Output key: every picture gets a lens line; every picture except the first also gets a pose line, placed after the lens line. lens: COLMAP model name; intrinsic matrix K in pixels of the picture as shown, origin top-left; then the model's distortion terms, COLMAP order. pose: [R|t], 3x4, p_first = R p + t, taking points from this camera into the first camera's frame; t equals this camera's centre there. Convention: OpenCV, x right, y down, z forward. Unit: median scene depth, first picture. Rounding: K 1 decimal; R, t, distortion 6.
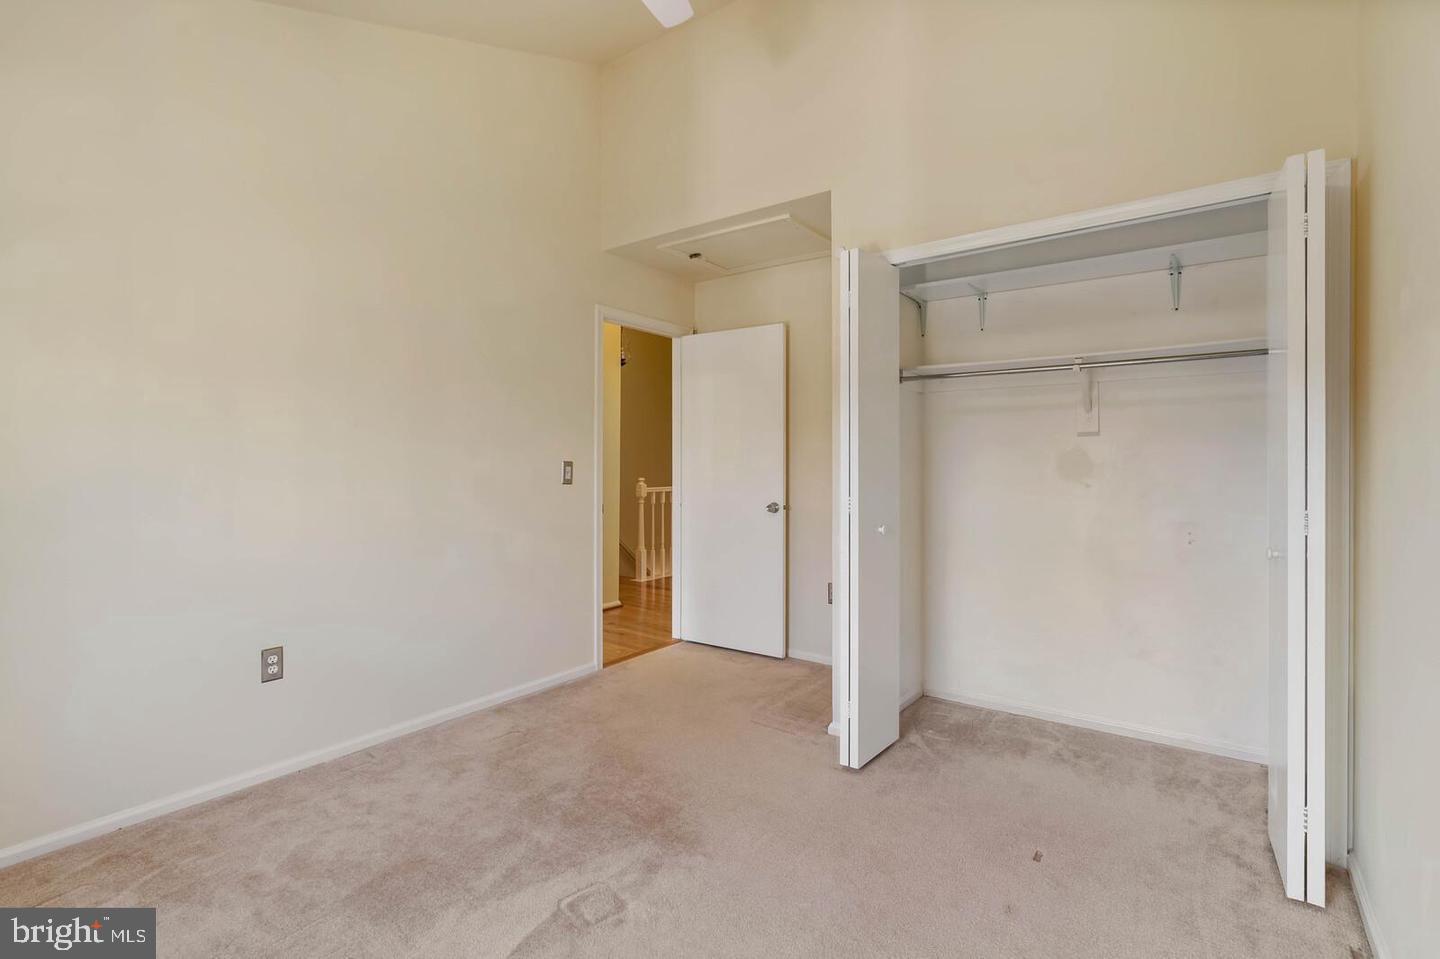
lens RADIAL K [[659.5, 0, 718.4], [0, 659.5, 455.3], [0, 0, 1]] dist [-0.003256, 0.000398]
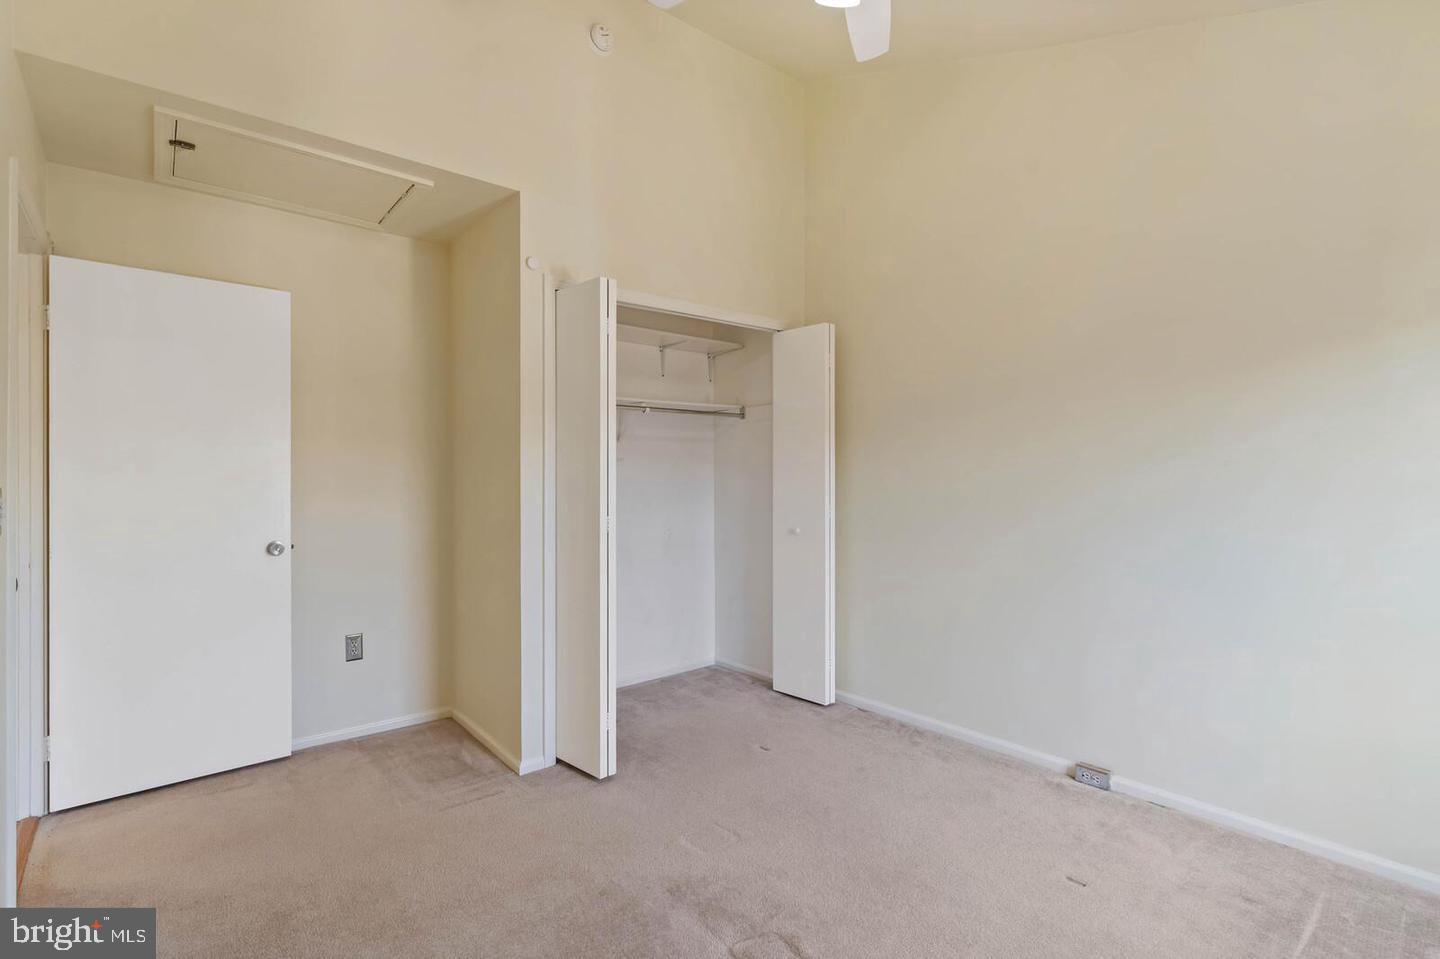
lens RADIAL K [[675.7, 0, 712.4], [0, 675.7, 472.5], [0, 0, 1]] dist [-0.007966, -0.000326]
pose [[0.244648, 0.004834, 0.969600, -0.589433], [-0.006156, 0.999975, -0.003432, -0.003310], [-0.969592, -0.005129, 0.244672, 0.432214]]
